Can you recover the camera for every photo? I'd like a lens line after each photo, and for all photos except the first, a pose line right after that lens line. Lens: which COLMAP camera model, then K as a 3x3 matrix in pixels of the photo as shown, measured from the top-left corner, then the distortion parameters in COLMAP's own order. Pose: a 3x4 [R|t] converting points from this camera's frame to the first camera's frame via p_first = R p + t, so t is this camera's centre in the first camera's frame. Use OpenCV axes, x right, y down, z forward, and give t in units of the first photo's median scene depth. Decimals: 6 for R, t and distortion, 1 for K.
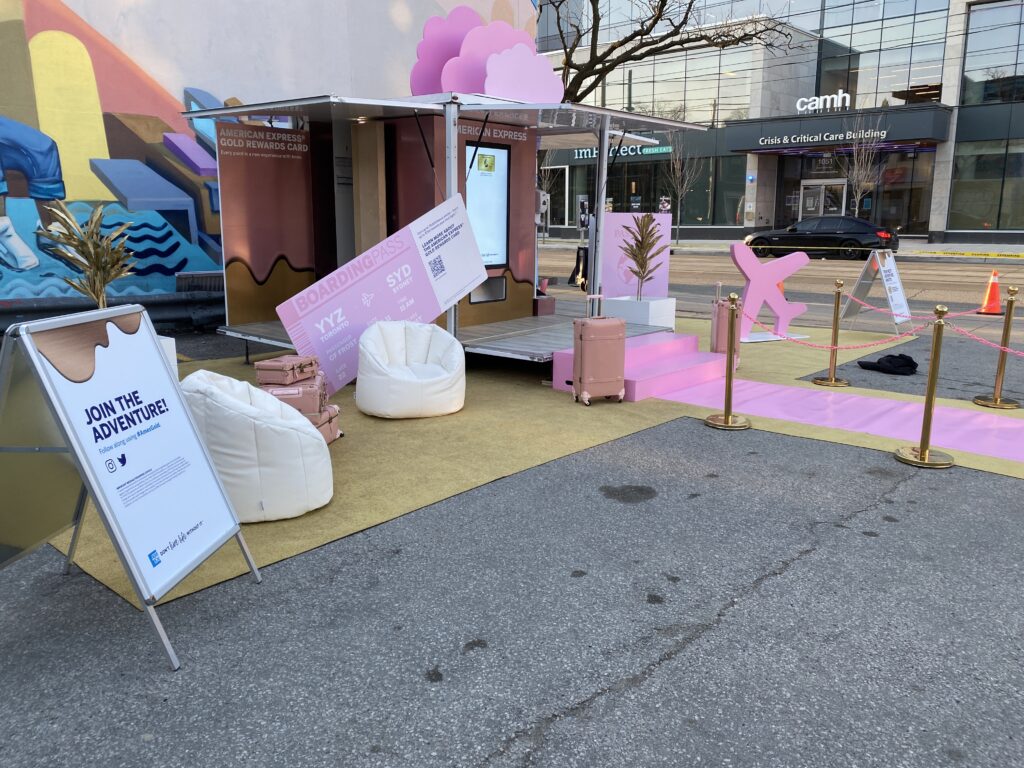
lens RADIAL K [[776.3, 0, 502.5], [0, 776.3, 386.5], [0, 0, 1]] dist [0.042216, -0.010795]
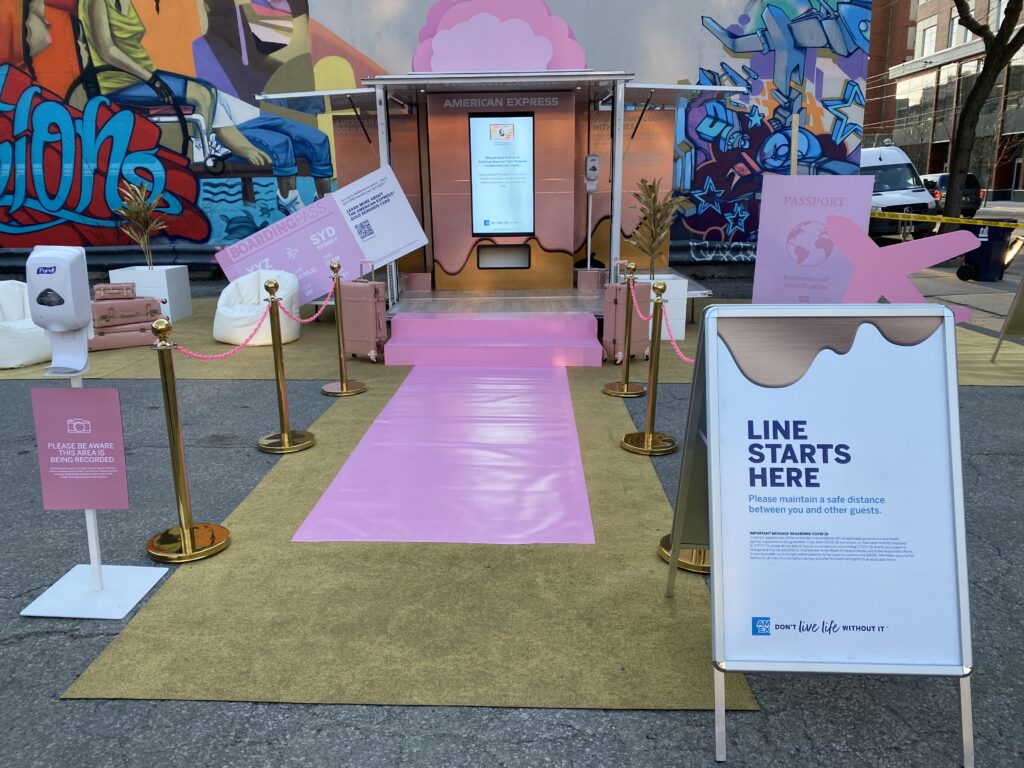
lens RADIAL K [[776.3, 0, 502.5], [0, 776.3, 386.5], [0, 0, 1]] dist [0.042216, -0.010795]
pose [[0.661694, 0.177093, -0.728559, 0.784485], [-0.147684, 0.983454, 0.104921, -0.063860], [0.735085, 0.038171, 0.676900, 0.311614]]
